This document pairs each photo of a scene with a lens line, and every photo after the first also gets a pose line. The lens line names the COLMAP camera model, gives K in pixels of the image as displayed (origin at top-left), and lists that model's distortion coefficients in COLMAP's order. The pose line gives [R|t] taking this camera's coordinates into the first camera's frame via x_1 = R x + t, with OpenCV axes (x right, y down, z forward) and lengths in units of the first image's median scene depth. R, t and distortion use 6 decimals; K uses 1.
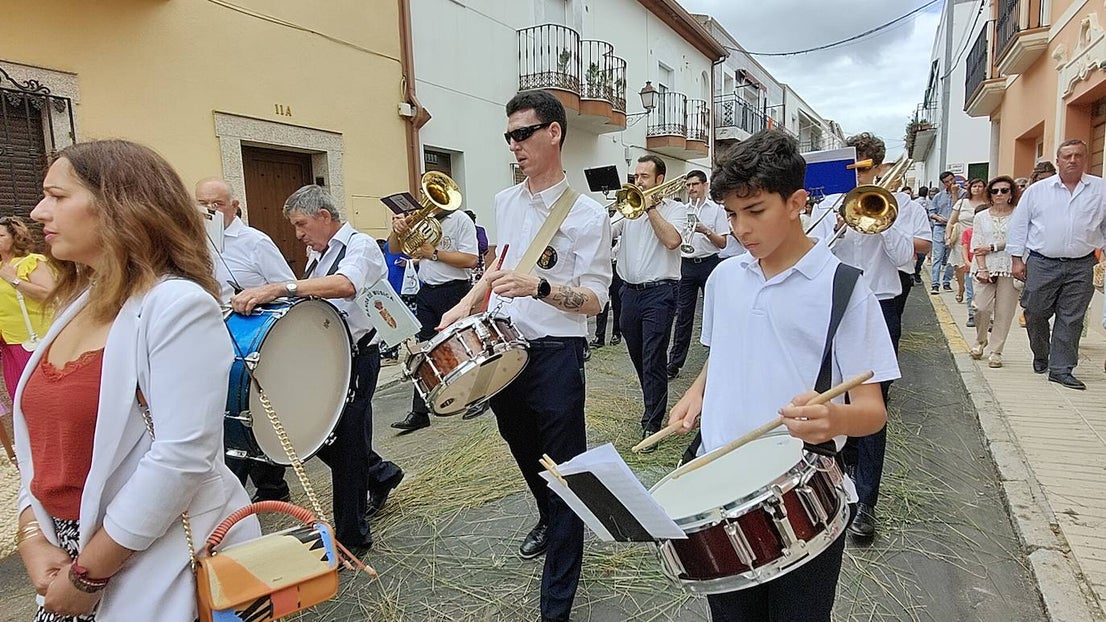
lens RADIAL K [[618.9, 0, 553.0], [0, 618.9, 311.0], [0, 0, 1]] dist [0.003631, 0.000111]
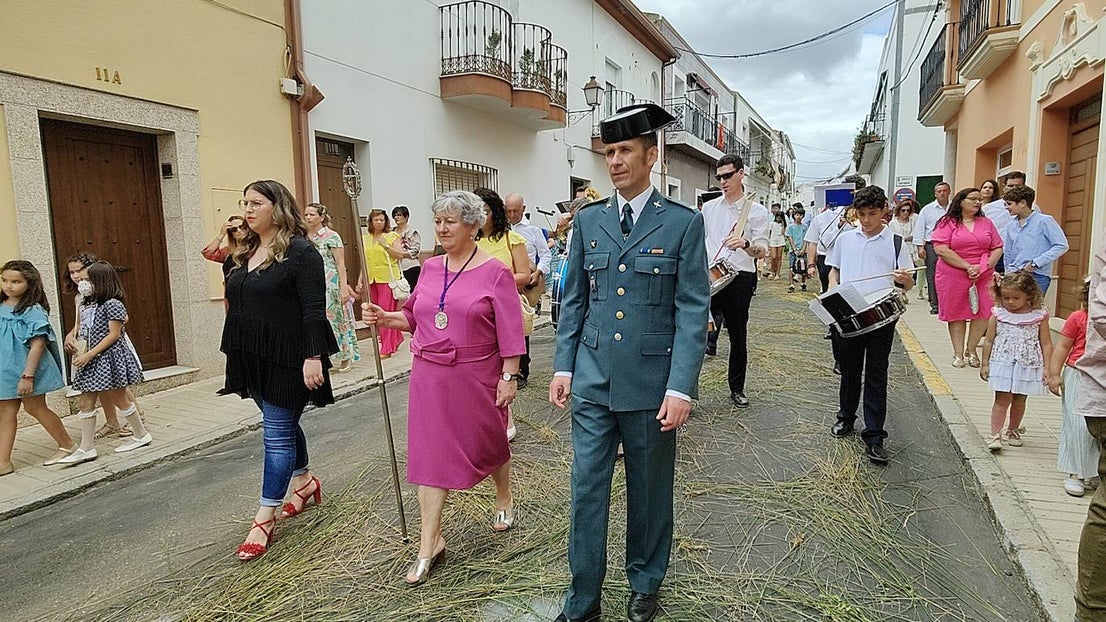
lens RADIAL K [[620.8, 0, 553.0], [0, 620.8, 311.0], [0, 0, 1]] dist [-0.005917, -0.001713]
pose [[0.997141, 0.011467, 0.074693, 0.036933], [-0.010929, 0.999911, -0.007604, -0.016366], [-0.074774, 0.006766, 0.997178, 0.104659]]
